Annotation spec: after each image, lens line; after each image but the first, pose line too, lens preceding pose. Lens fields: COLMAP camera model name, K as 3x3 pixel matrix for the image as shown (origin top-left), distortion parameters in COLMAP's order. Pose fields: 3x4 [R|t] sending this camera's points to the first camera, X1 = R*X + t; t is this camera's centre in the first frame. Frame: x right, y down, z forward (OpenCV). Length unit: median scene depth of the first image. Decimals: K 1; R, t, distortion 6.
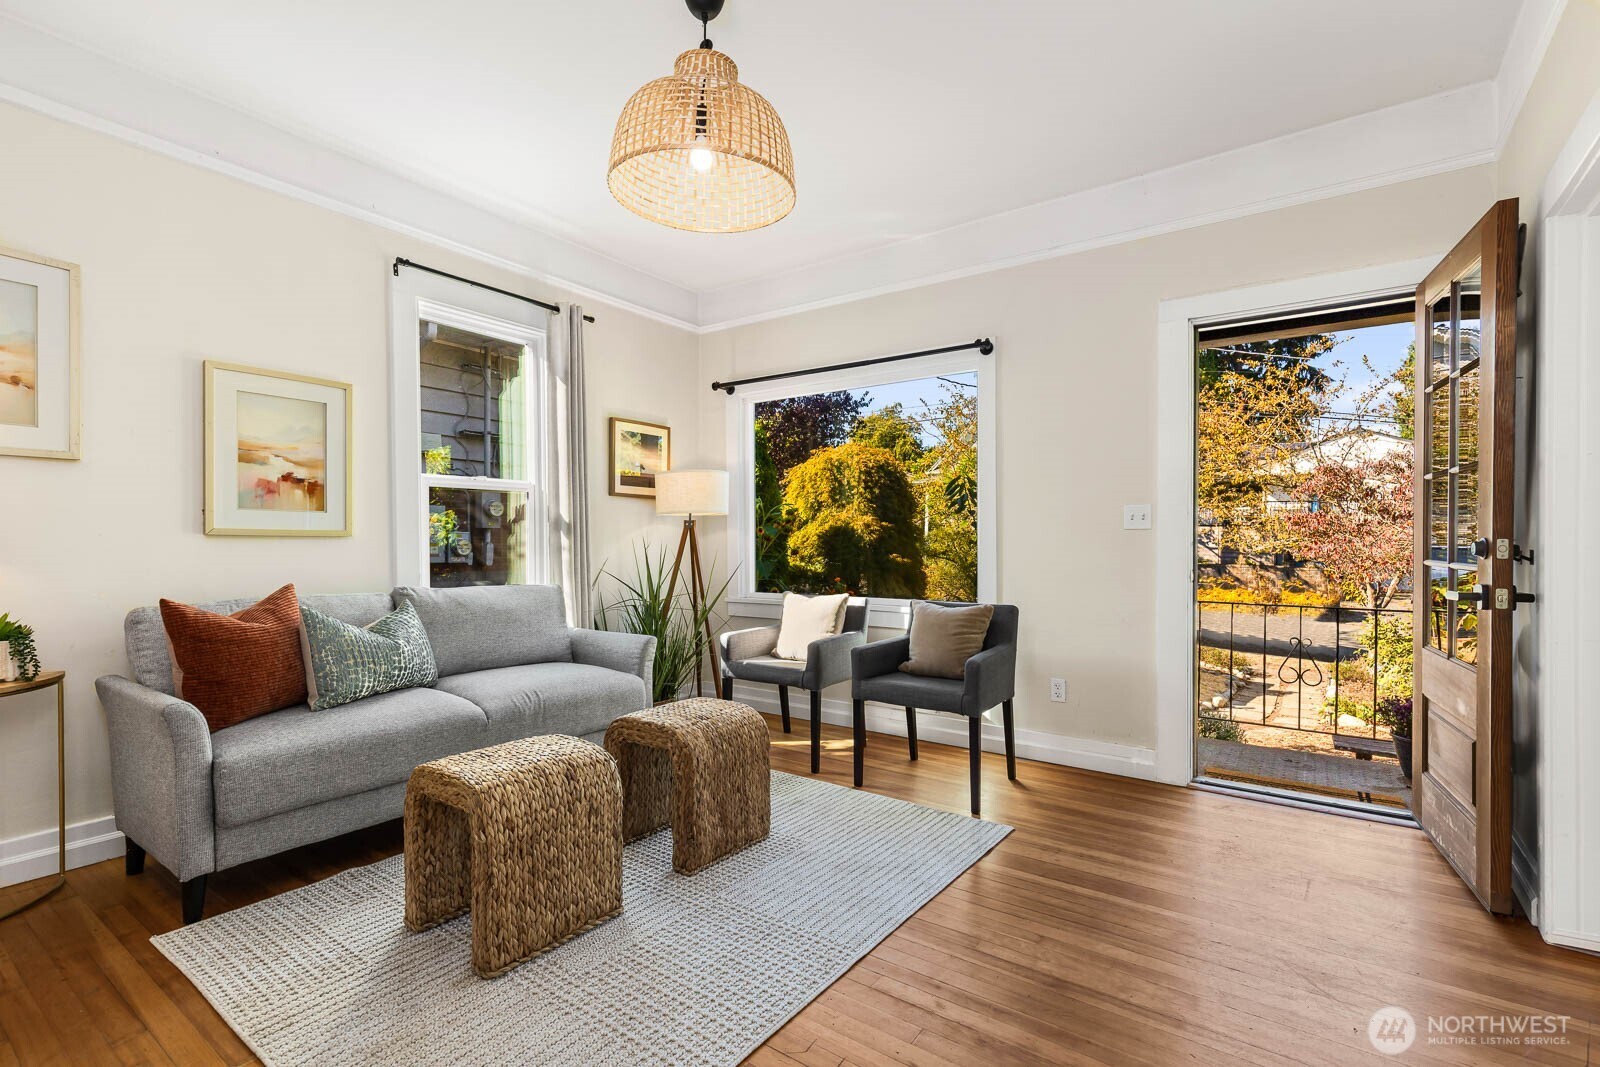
lens RADIAL K [[729.1, 0, 817.6], [0, 729.1, 538.2], [0, 0, 1]] dist [0.012183, -0.002593]
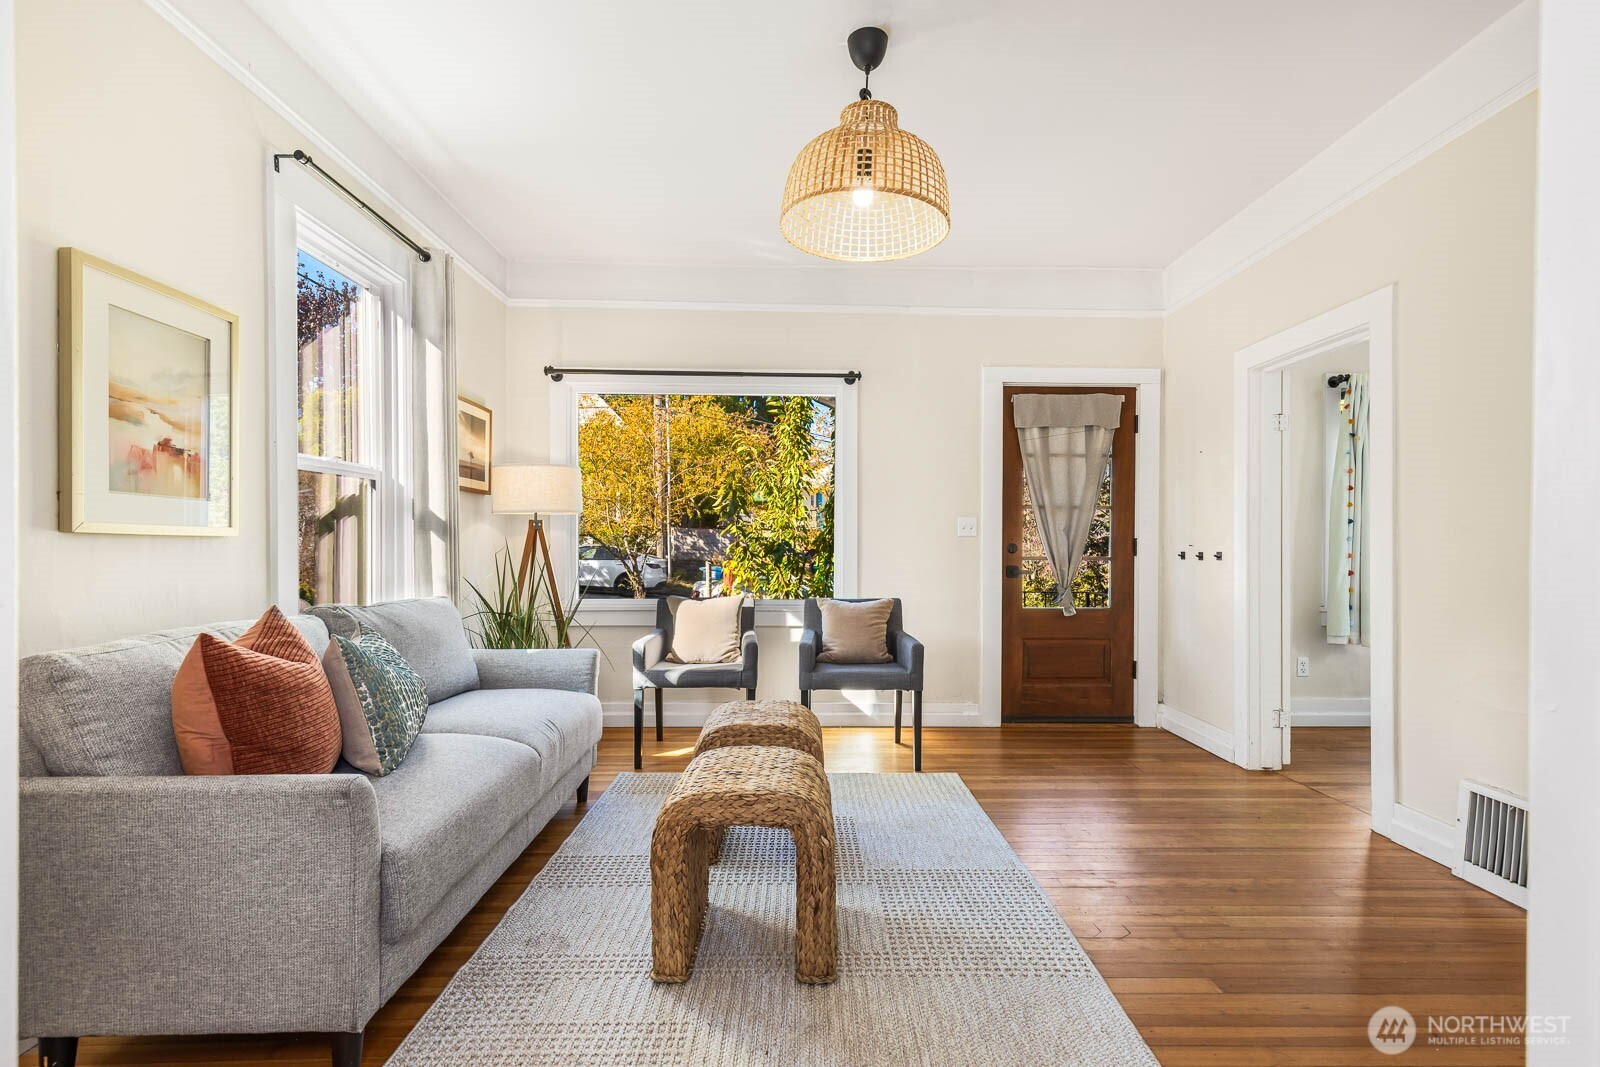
lens RADIAL K [[729.1, 0, 812.4], [0, 729.1, 536.7], [0, 0, 1]] dist [0.012183, -0.002593]
pose [[0.804508, 0.009808, 0.593861, -0.639009], [-0.008138, 0.999952, -0.005491, -0.002584], [-0.593887, -0.000415, 0.804549, 0.123699]]
